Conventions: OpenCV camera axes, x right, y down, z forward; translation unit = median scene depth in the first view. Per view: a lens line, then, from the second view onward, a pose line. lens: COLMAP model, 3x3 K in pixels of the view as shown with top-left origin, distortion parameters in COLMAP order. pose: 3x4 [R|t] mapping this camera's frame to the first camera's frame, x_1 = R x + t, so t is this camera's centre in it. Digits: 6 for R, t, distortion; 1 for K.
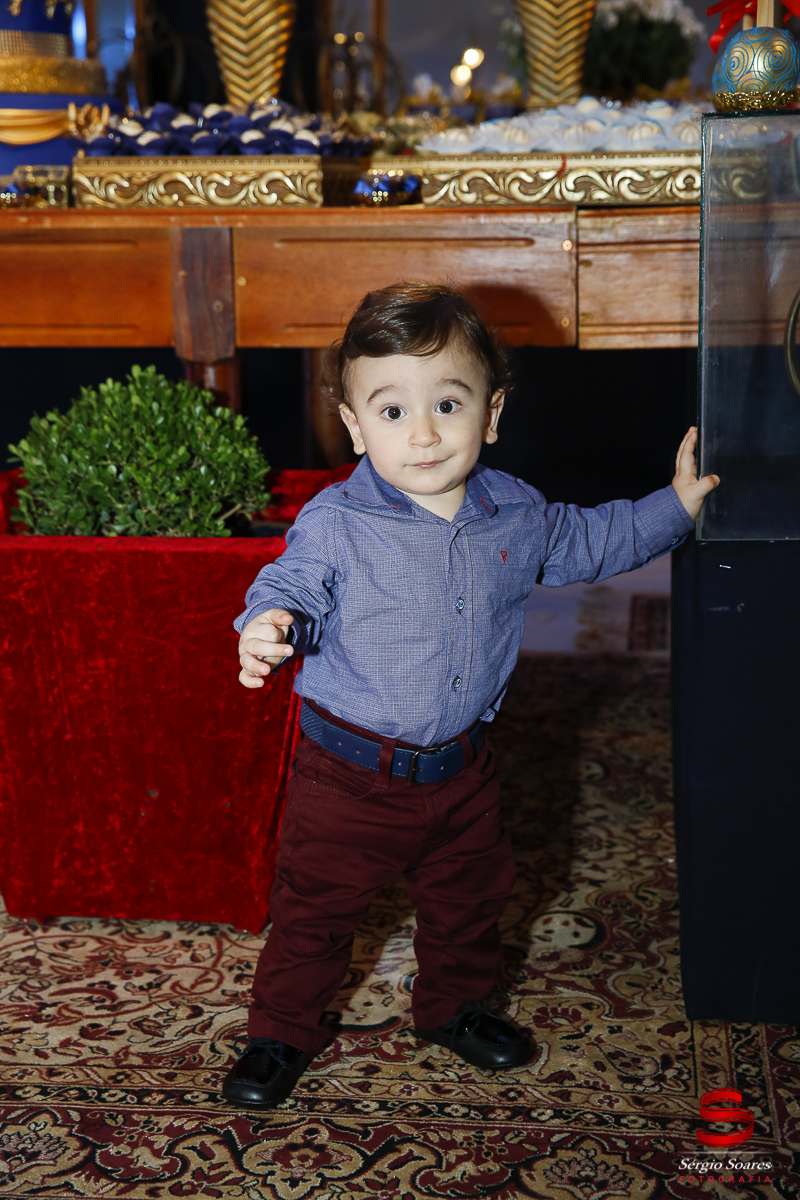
lens RADIAL K [[2114.2, 0, 400.0], [0, 2114.2, 600.0], [0, 0, 1]] dist [0.401381, 0.036550]
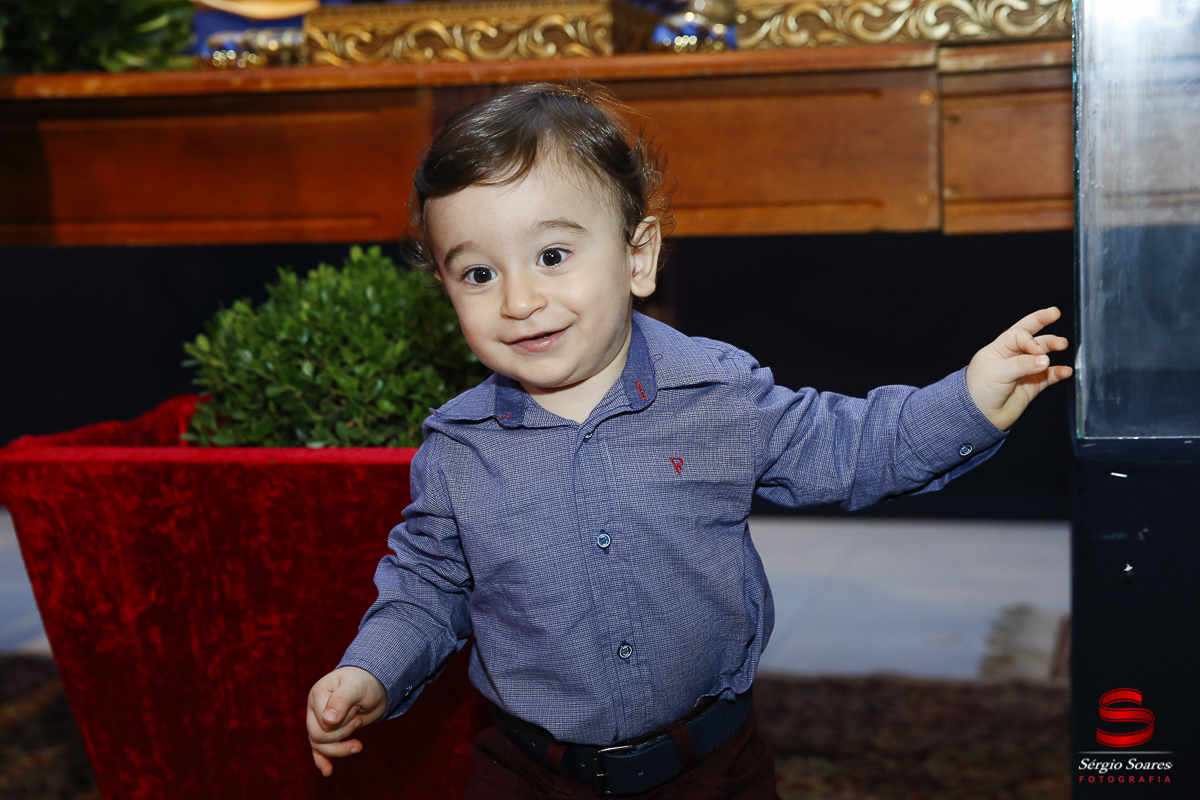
lens RADIAL K [[2452.0, 0, 600.0], [0, 2452.0, 400.0], [0, 0, 1]] dist [0.319755, -0.081435]
pose [[0.995319, 0.004459, -0.096545, 0.049655], [-0.015801, 0.993002, -0.117038, 0.047511], [0.095348, 0.118016, 0.988424, 0.138941]]
